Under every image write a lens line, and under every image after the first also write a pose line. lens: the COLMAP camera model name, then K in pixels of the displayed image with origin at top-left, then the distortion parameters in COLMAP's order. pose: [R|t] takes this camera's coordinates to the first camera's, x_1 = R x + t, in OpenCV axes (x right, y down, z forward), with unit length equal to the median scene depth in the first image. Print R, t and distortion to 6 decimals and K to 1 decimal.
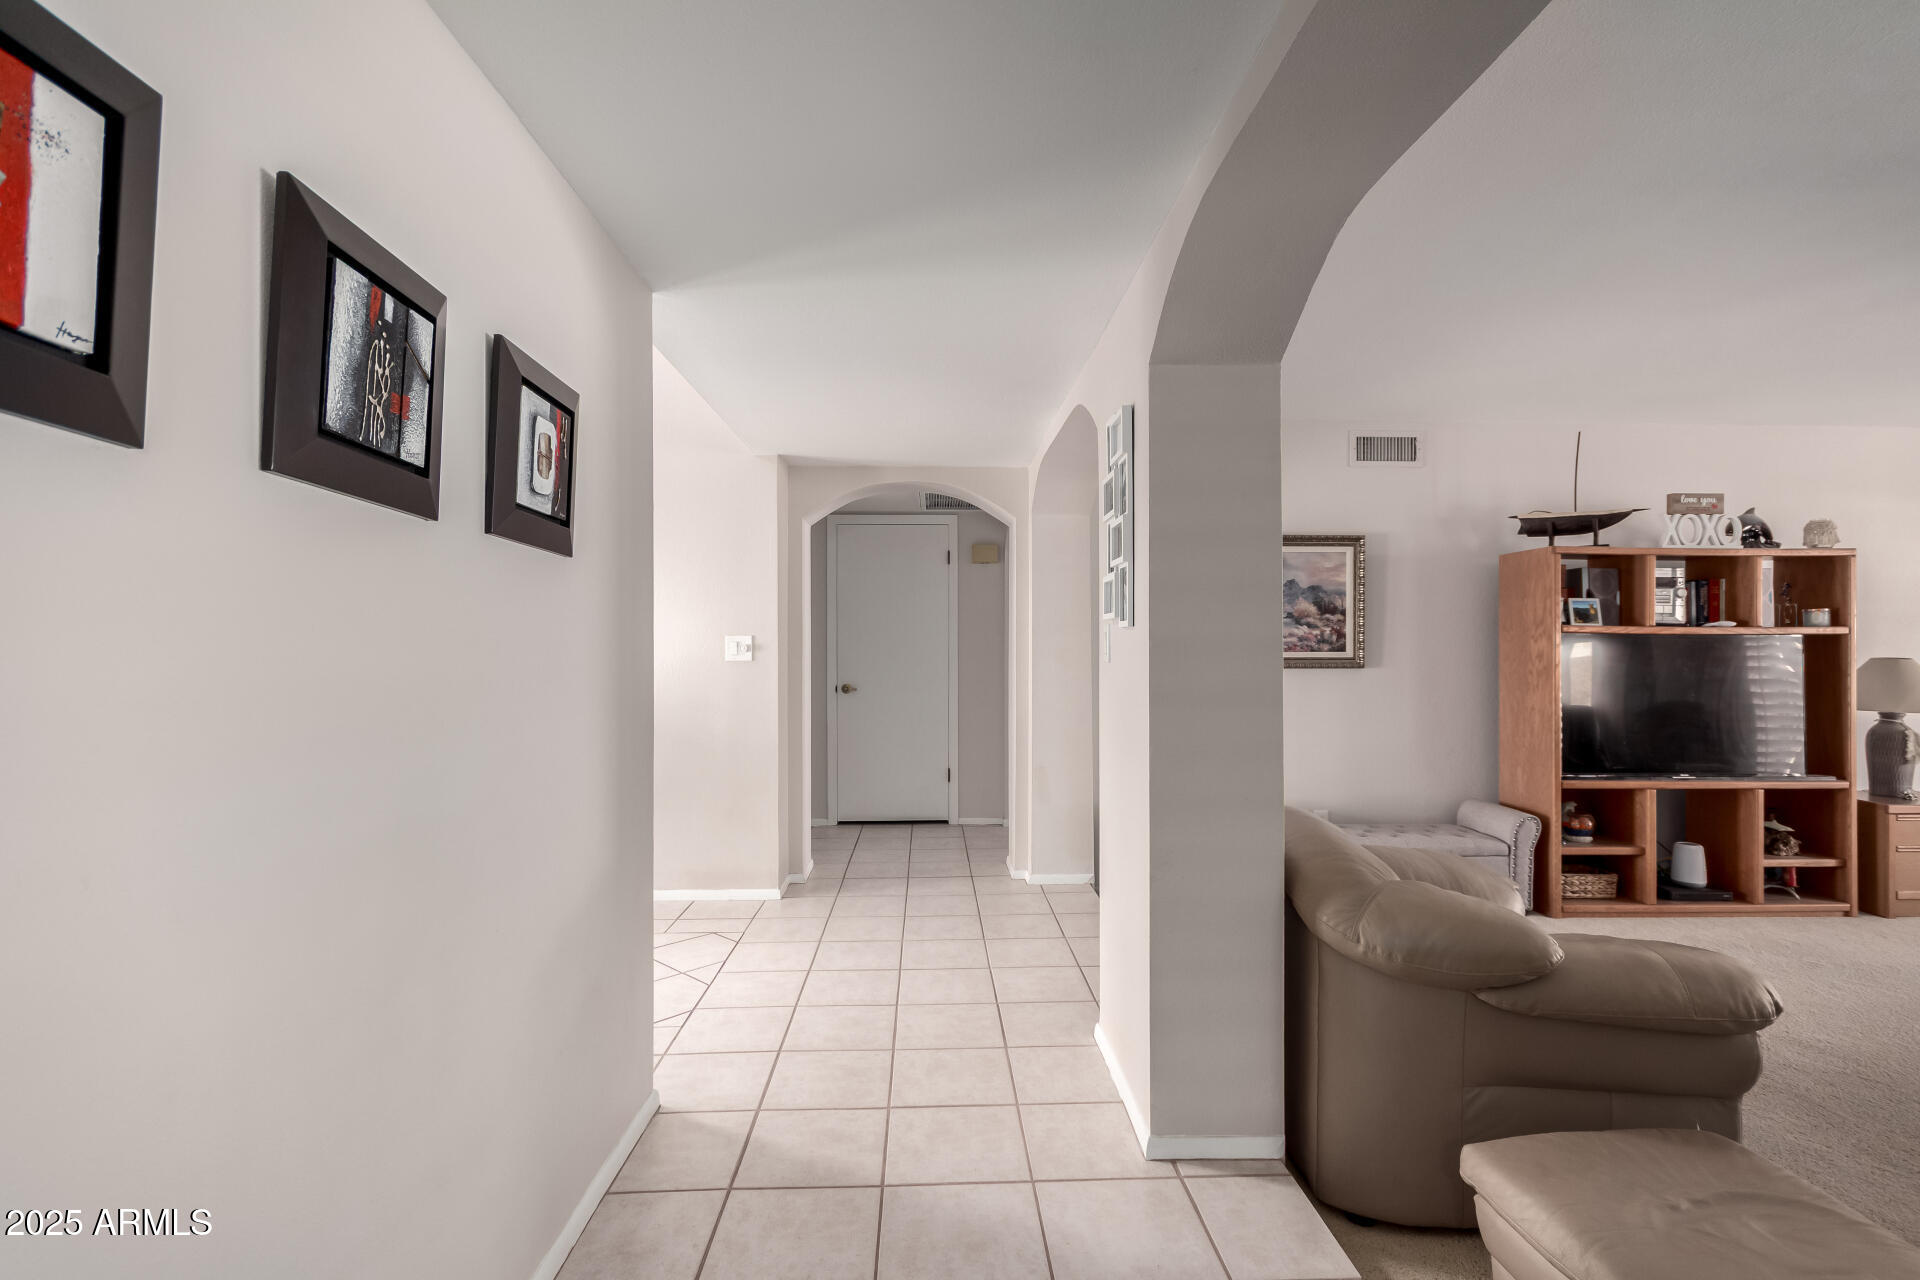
lens RADIAL K [[887.3, 0, 955.1], [0, 887.3, 643.8], [0, 0, 1]] dist [0.003706, 0.000263]
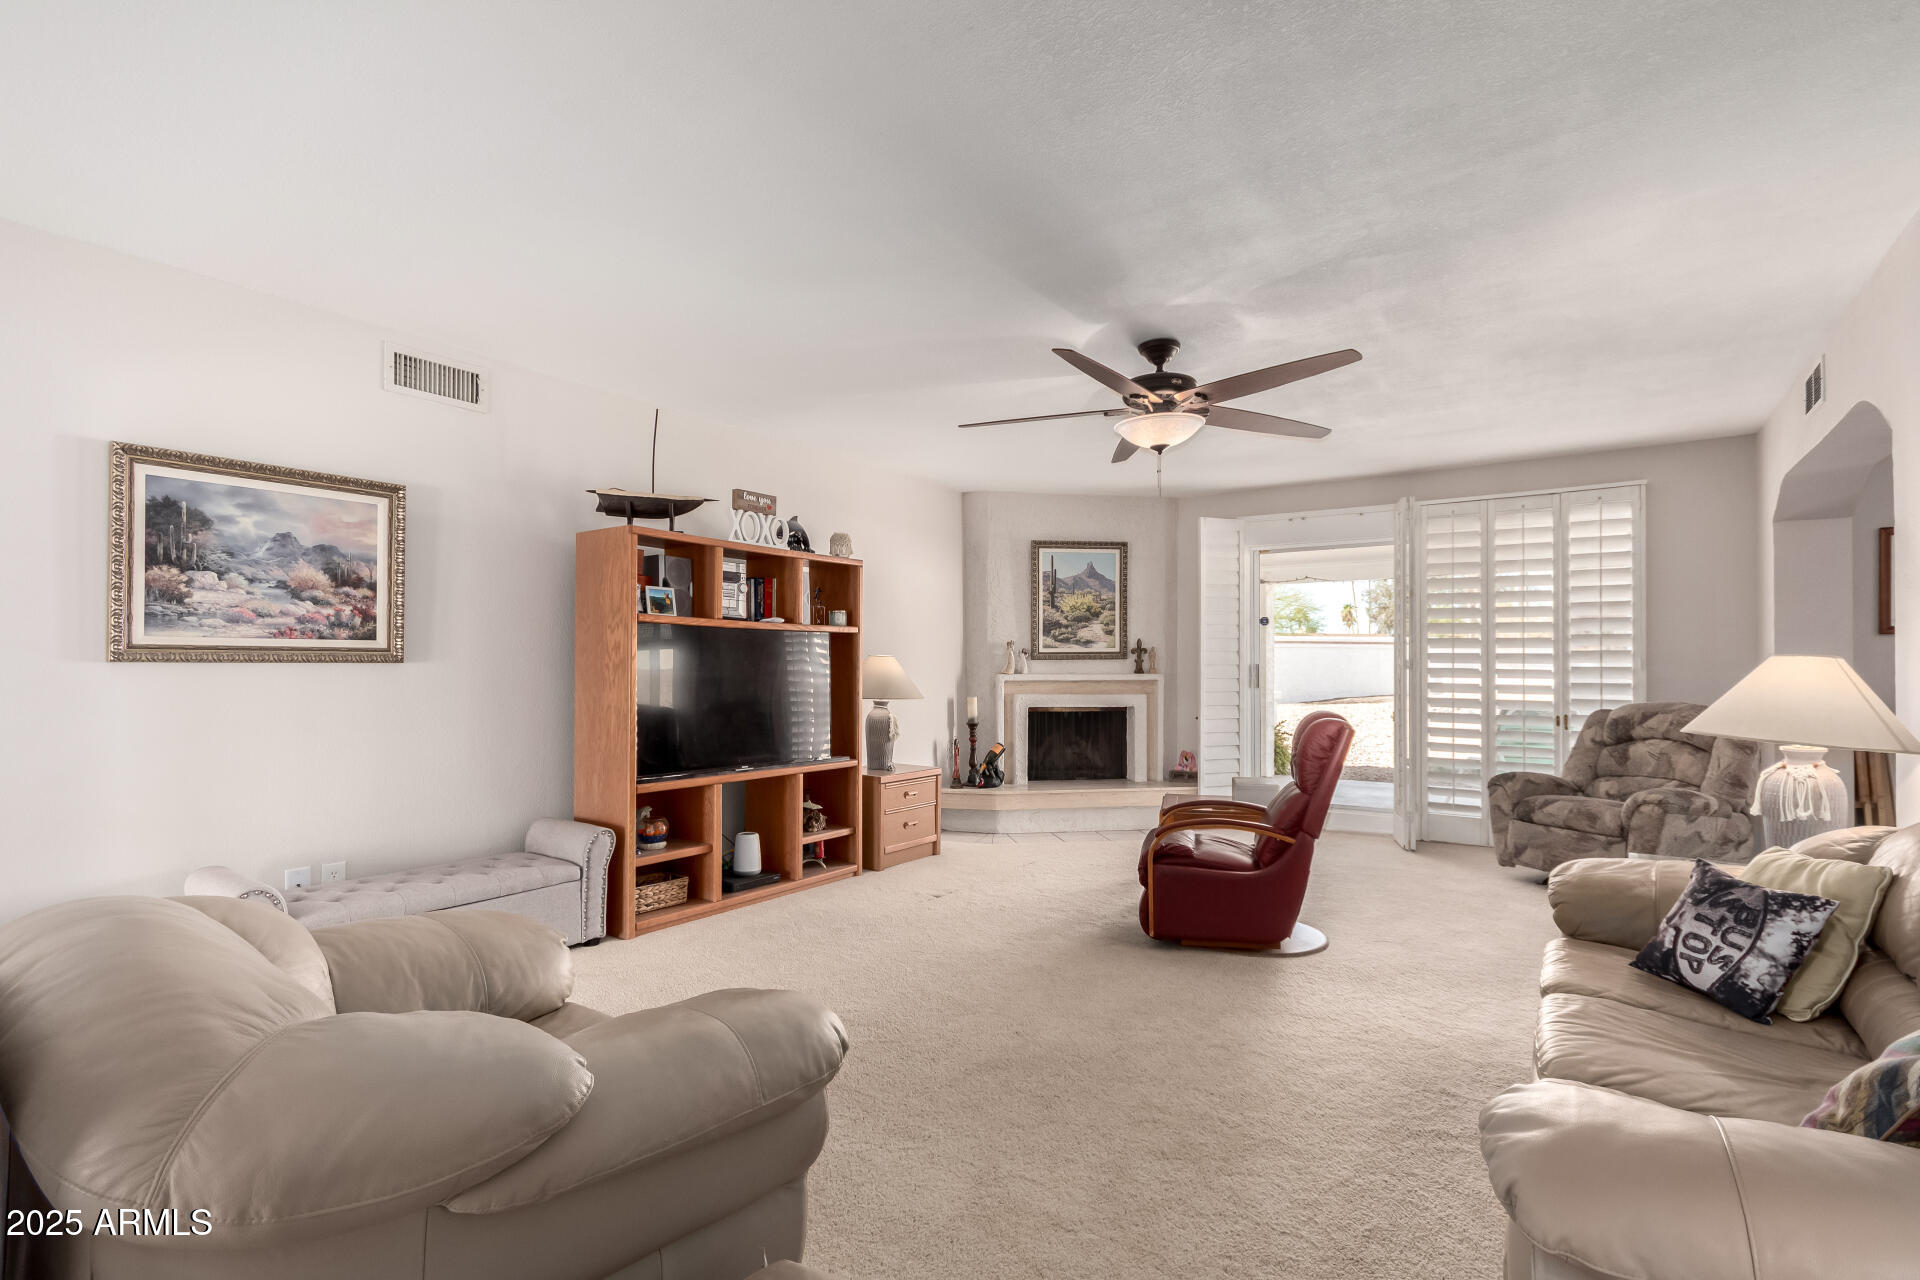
lens RADIAL K [[910.8, 0, 996.9], [0, 910.8, 661.3], [0, 0, 1]] dist [0.003611, 0.000772]
pose [[0.573958, 0.004179, 0.818874, 0.128693], [-0.006721, 0.999977, -0.000392, 0.024985], [-0.818857, -0.005279, 0.573973, 0.162952]]
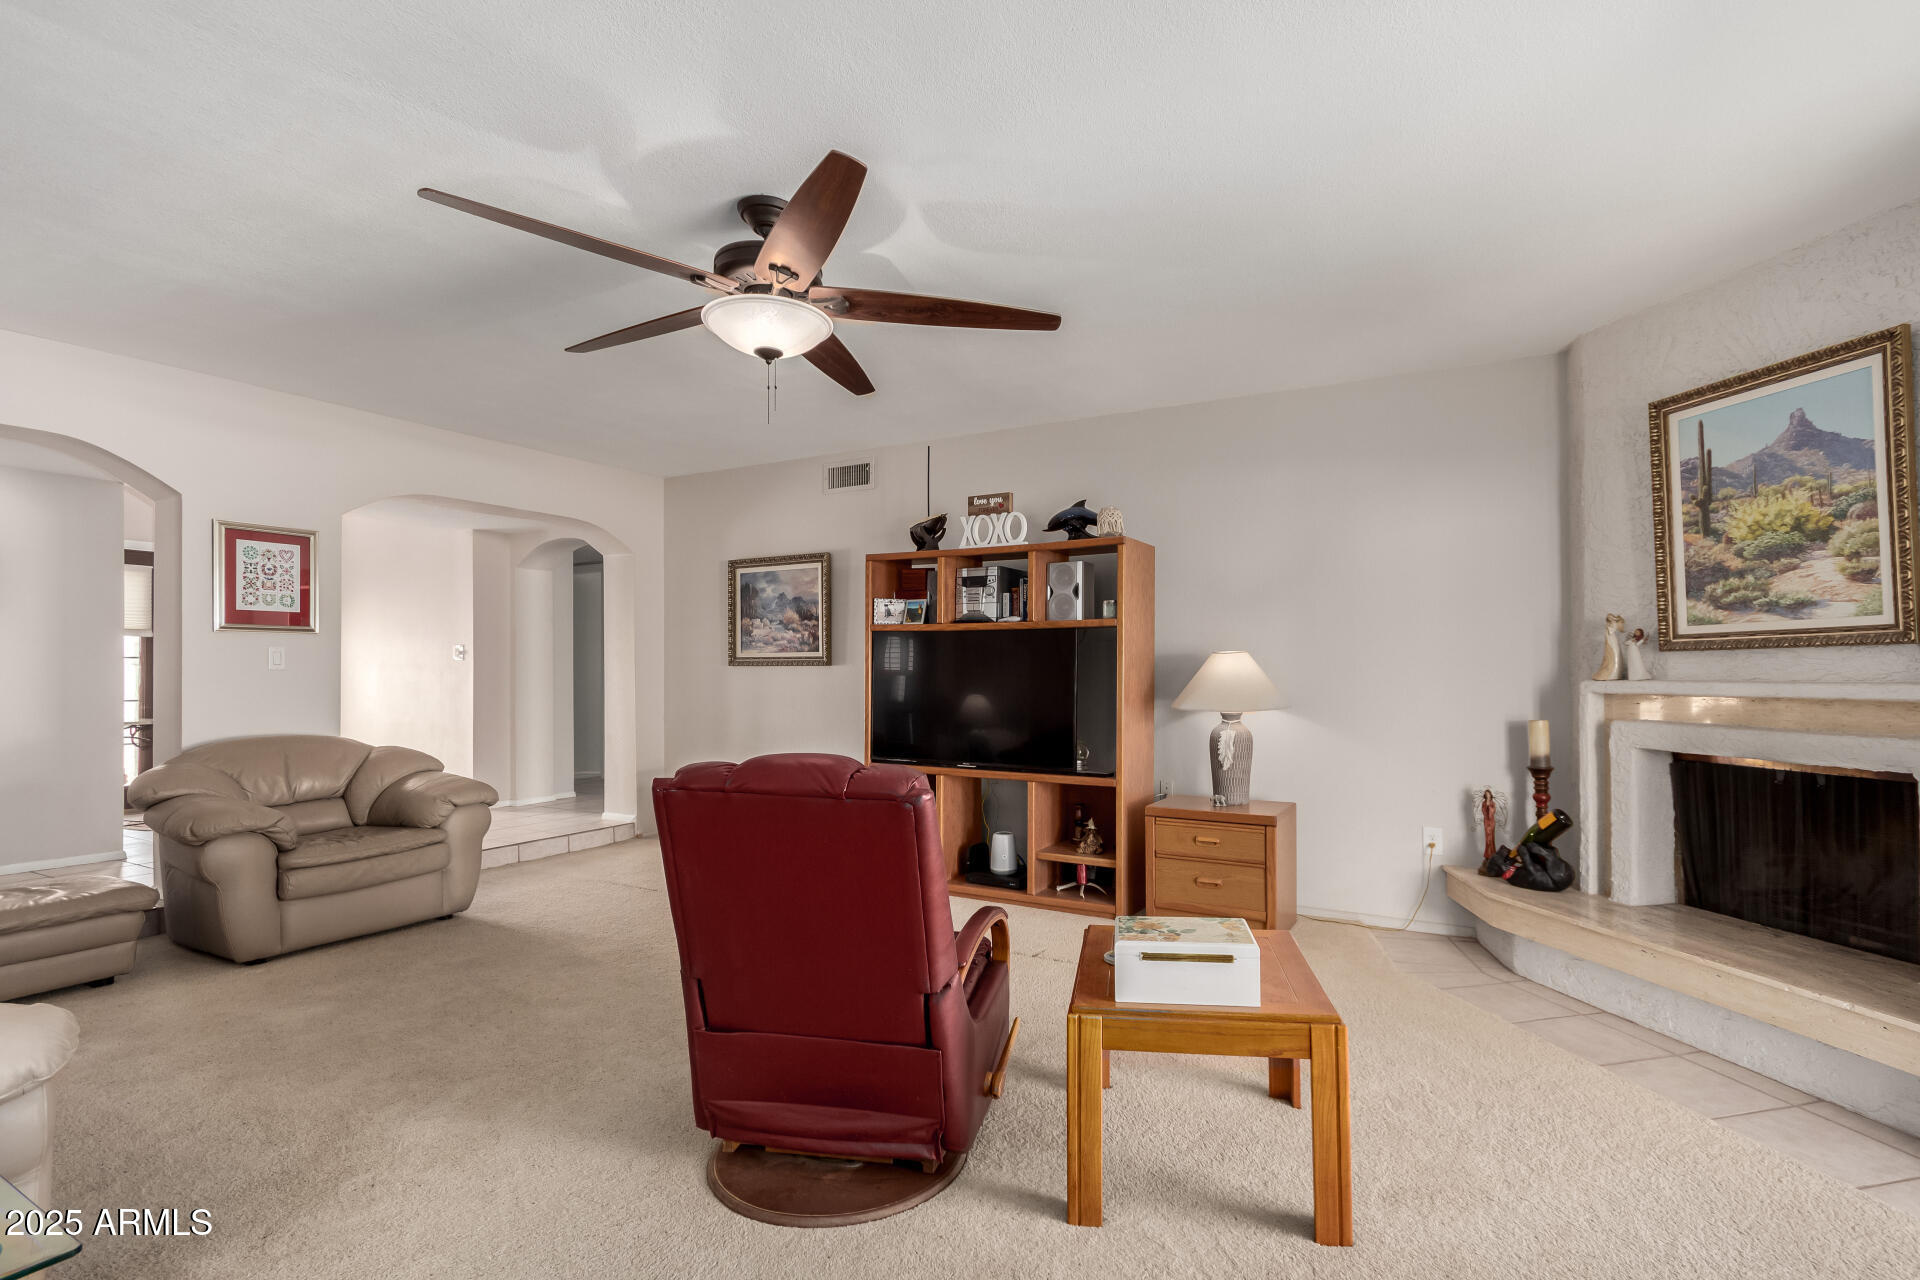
lens RADIAL K [[893.8, 0, 1021.1], [0, 893.8, 668.9], [0, 0, 1]] dist [-0.000903, -0.000003]
pose [[0.867592, -0.002098, -0.497272, 1.372448], [0.005807, 0.999966, 0.005913, 0.028598], [0.497243, -0.008017, 0.867575, 0.110868]]
